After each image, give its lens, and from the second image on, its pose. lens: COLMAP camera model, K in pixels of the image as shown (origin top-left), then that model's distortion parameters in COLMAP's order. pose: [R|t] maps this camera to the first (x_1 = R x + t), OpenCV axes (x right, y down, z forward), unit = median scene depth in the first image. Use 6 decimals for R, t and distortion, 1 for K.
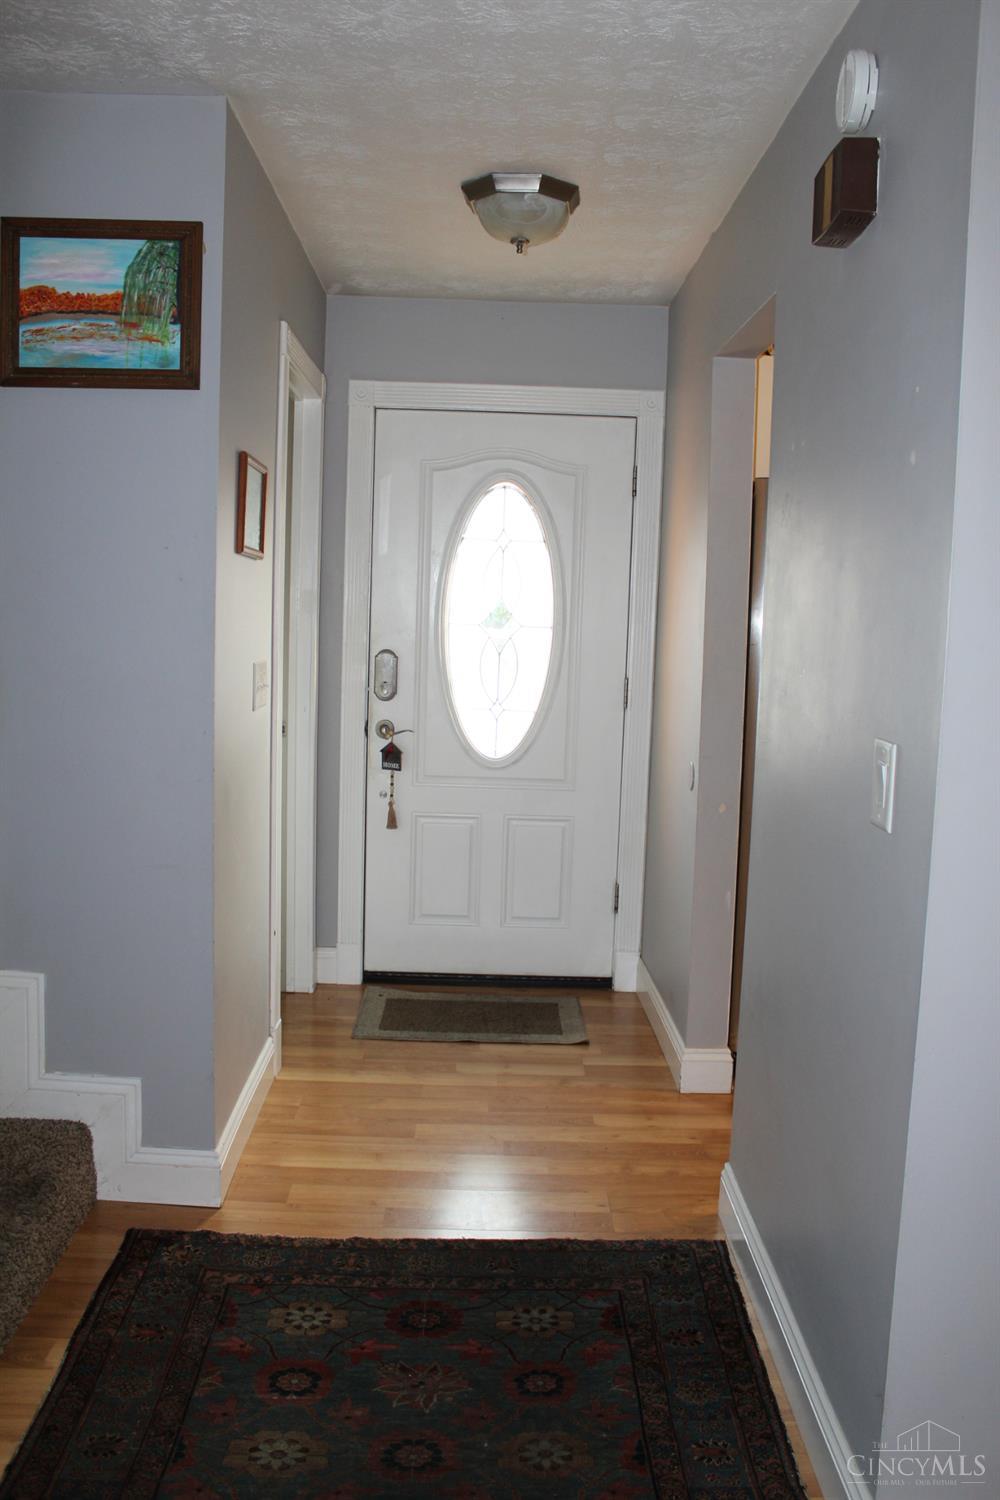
lens RADIAL K [[1272.4, 0, 507.0], [0, 1272.4, 744.5], [0, 0, 1]] dist [-0.136807, 0.103947]
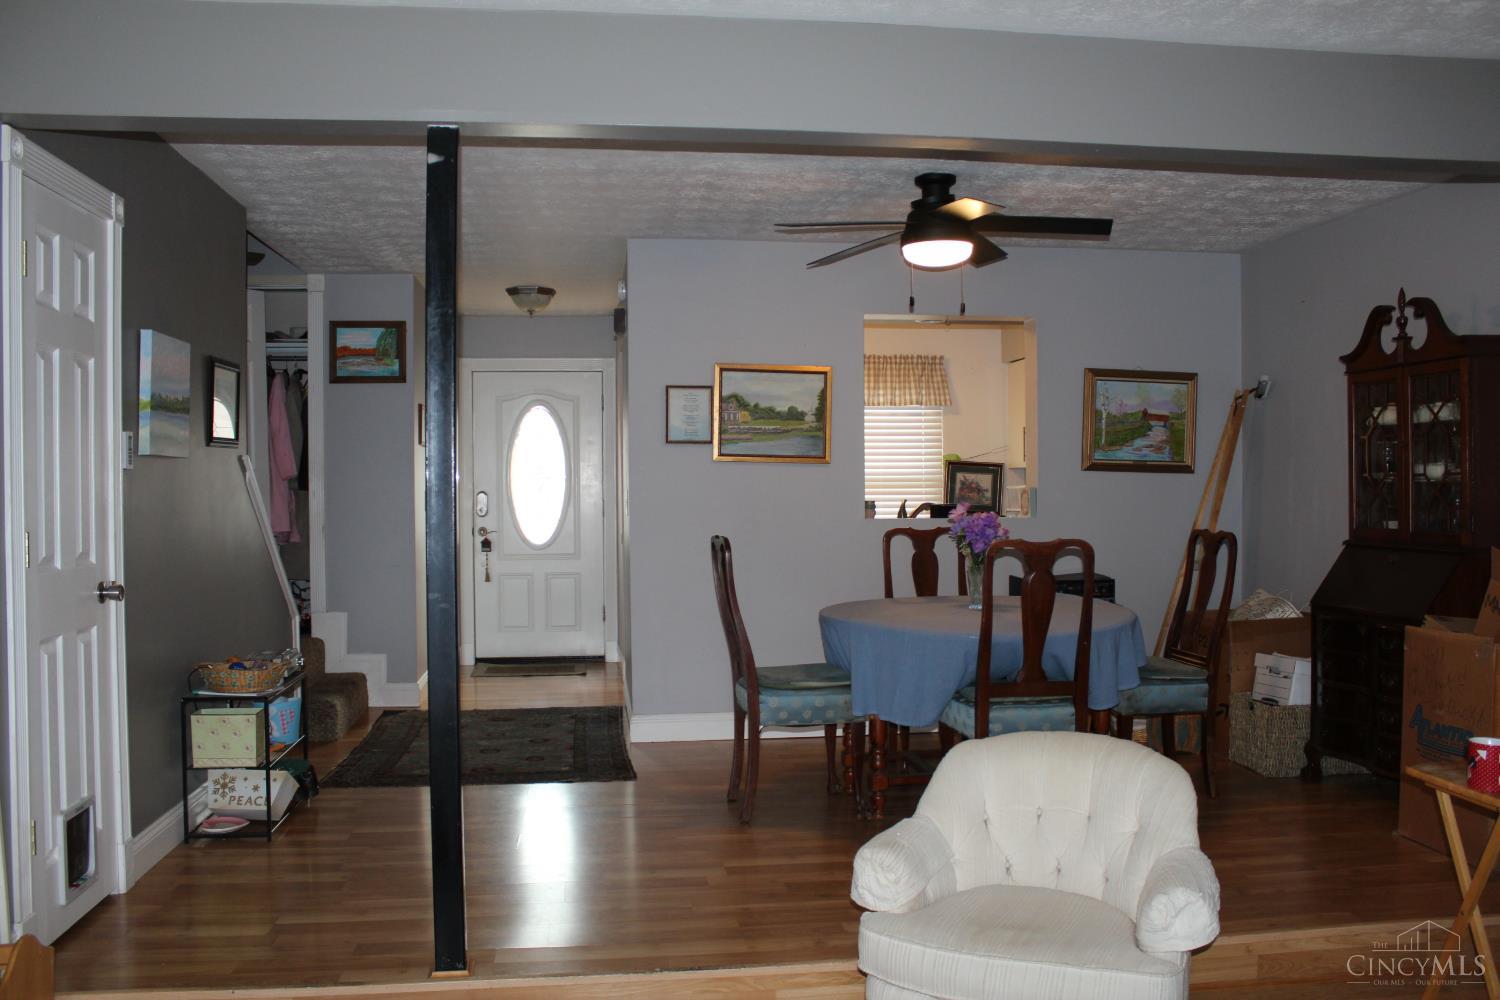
lens RADIAL K [[1272.4, 0, 743.9], [0, 1272.4, 500.4], [0, 0, 1]] dist [-0.136807, 0.103947]
pose [[0.993484, -0.043172, 0.105475, 0.104621], [0.054228, 0.993065, -0.104313, 0.169414], [-0.100240, 0.109353, 0.988936, -1.012680]]
